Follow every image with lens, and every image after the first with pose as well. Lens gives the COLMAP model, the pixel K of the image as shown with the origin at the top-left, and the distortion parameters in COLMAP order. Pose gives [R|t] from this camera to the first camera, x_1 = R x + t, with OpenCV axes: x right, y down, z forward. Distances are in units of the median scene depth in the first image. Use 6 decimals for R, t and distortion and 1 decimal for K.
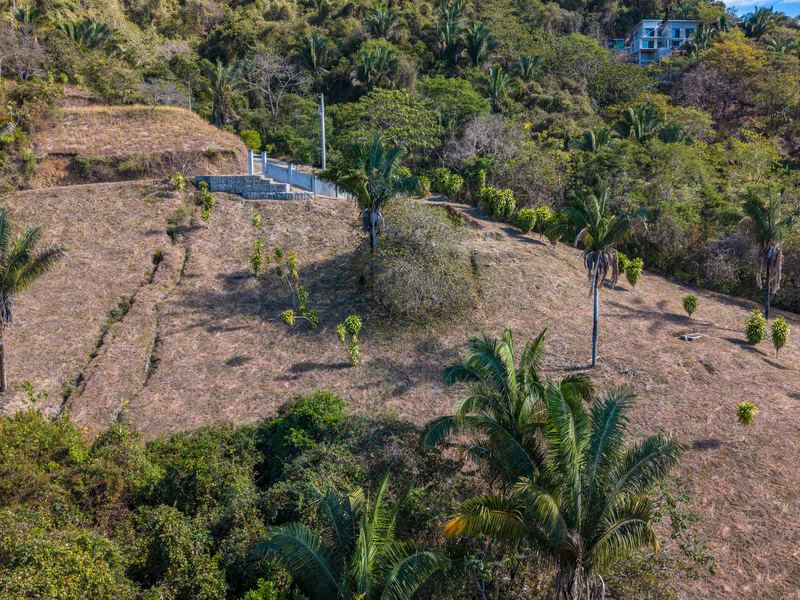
lens RADIAL K [[728.9, 0, 400.0], [0, 728.9, 300.0], [0, 0, 1]] dist [0.097011, -0.192730]
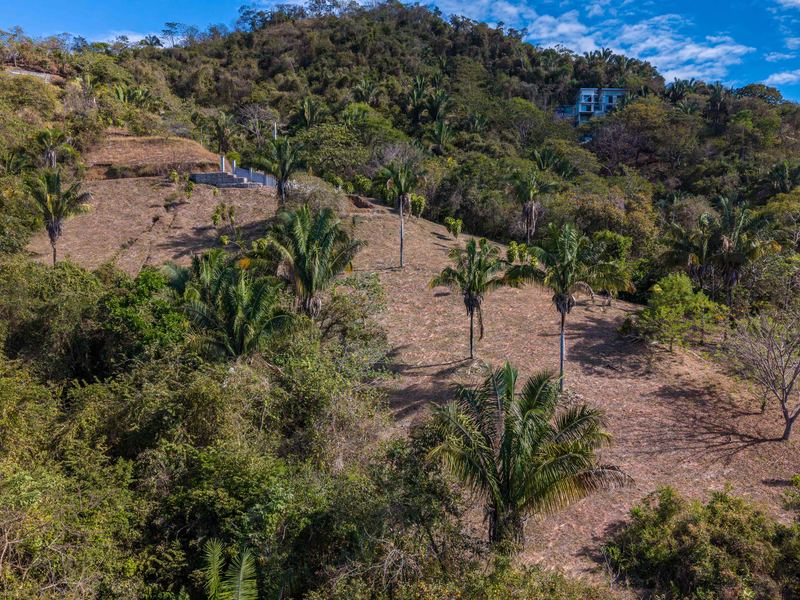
lens RADIAL K [[707.9, 0, 399.7], [0, 707.9, 311.0], [0, 0, 1]] dist [0.094093, -0.164552]
pose [[0.998383, 0.012401, -0.055467, 0.221250], [-0.016948, 0.996467, -0.082260, 0.204210], [0.054251, 0.083067, 0.995066, -0.376604]]
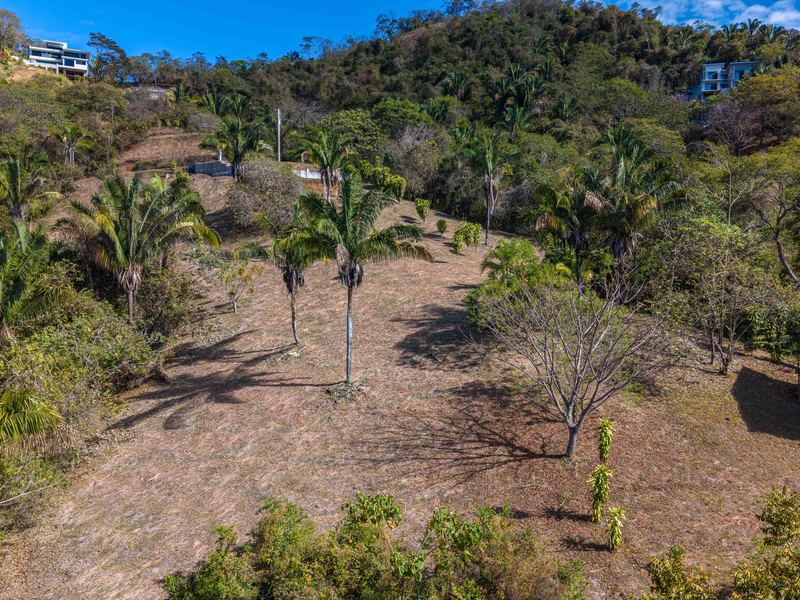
lens RADIAL K [[707.9, 0, 399.7], [0, 707.9, 311.0], [0, 0, 1]] dist [0.094093, -0.164552]
pose [[0.949798, 0.025935, -0.311787, 0.543351], [-0.056161, 0.994504, -0.088358, 0.212735], [0.307782, 0.101432, 0.946035, -0.203008]]
